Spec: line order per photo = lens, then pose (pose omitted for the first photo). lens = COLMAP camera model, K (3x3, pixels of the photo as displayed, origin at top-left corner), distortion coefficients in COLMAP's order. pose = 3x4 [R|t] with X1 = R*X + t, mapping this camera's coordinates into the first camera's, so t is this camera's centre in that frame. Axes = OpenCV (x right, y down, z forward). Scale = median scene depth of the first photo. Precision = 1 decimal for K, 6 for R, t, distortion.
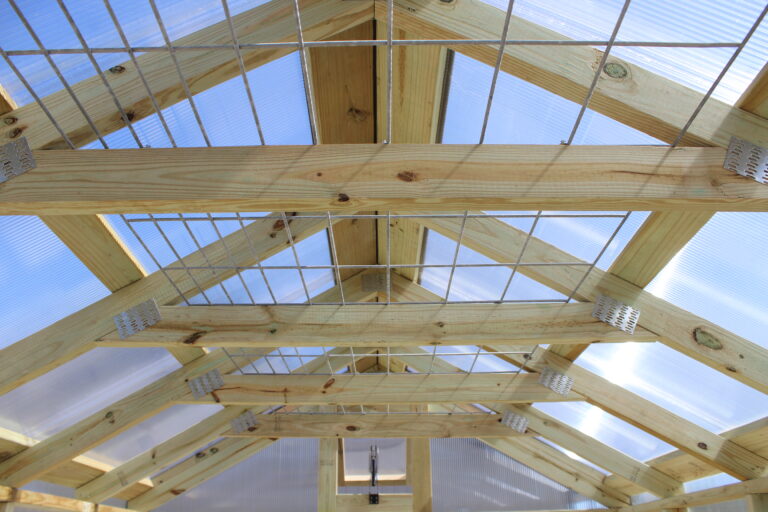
lens RADIAL K [[649.4, 0, 380.6], [0, 649.4, 263.9], [0, 0, 1]] dist [-0.179223, 0.165854]
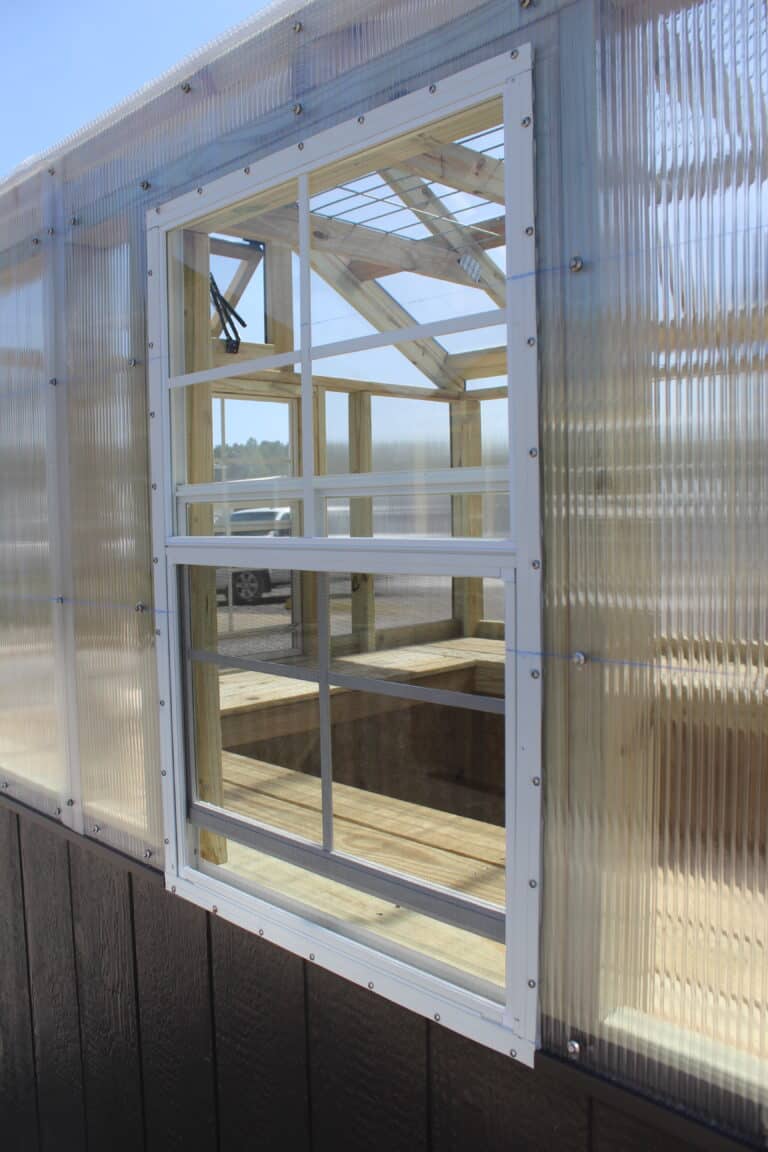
lens RADIAL K [[974.1, 0, 346.3], [0, 974.1, 577.5], [0, 0, 1]] dist [-0.179223, 0.165854]
pose [[0.727426, -0.052006, 0.684213, -0.993023], [-0.274727, 0.891646, 0.359851, 0.268398], [-0.628790, -0.449737, 0.634319, 0.188217]]
